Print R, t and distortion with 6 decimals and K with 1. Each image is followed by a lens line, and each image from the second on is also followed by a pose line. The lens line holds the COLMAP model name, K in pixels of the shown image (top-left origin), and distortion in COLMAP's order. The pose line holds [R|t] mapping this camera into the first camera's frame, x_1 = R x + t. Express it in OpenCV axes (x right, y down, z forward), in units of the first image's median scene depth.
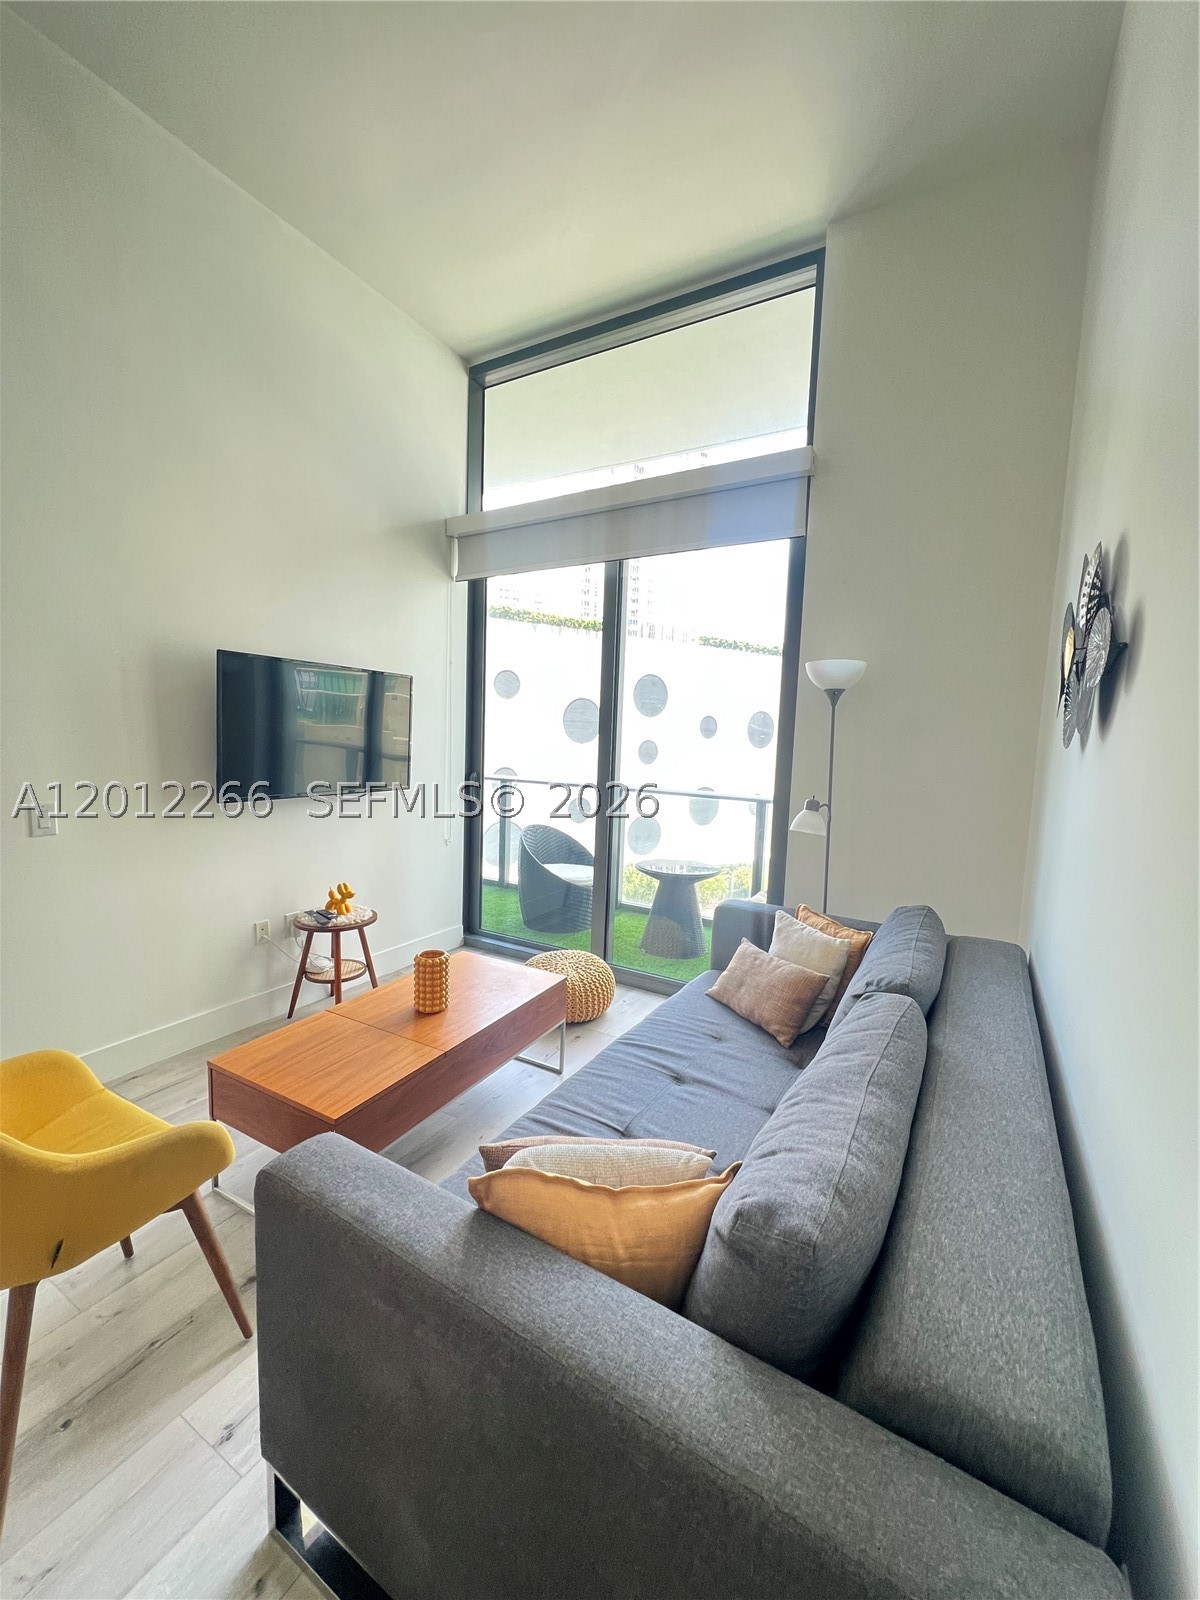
lens RADIAL K [[651.5, 0, 603.9], [0, 651.5, 795.5], [0, 0, 1]] dist [-0.000559, -0.000058]
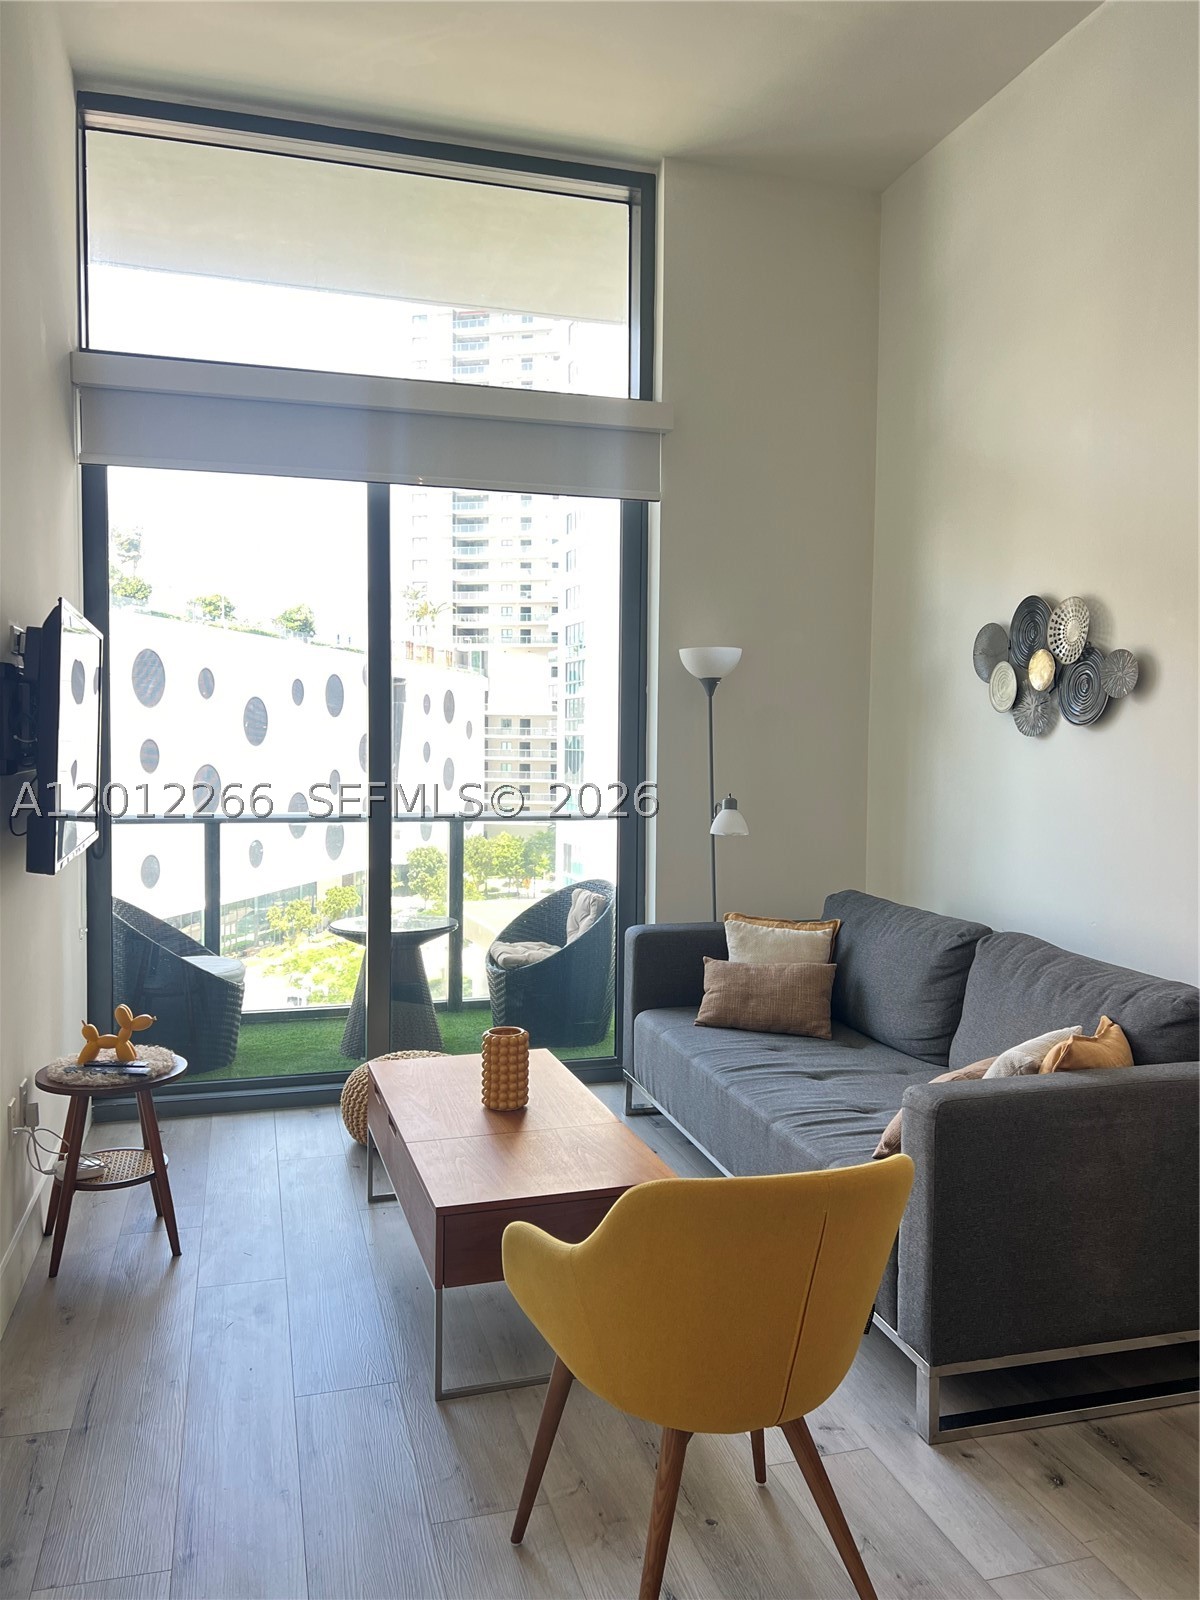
lens RADIAL K [[1188.7, 0, 600.0], [0, 1188.7, 800.0], [0, 0, 1]] dist [0.083004, -0.100900]
pose [[0.685875, -0.059698, 0.725266, -0.899561], [0.085480, 0.996339, 0.001173, -0.007064], [-0.722681, 0.061192, 0.688467, -0.021068]]
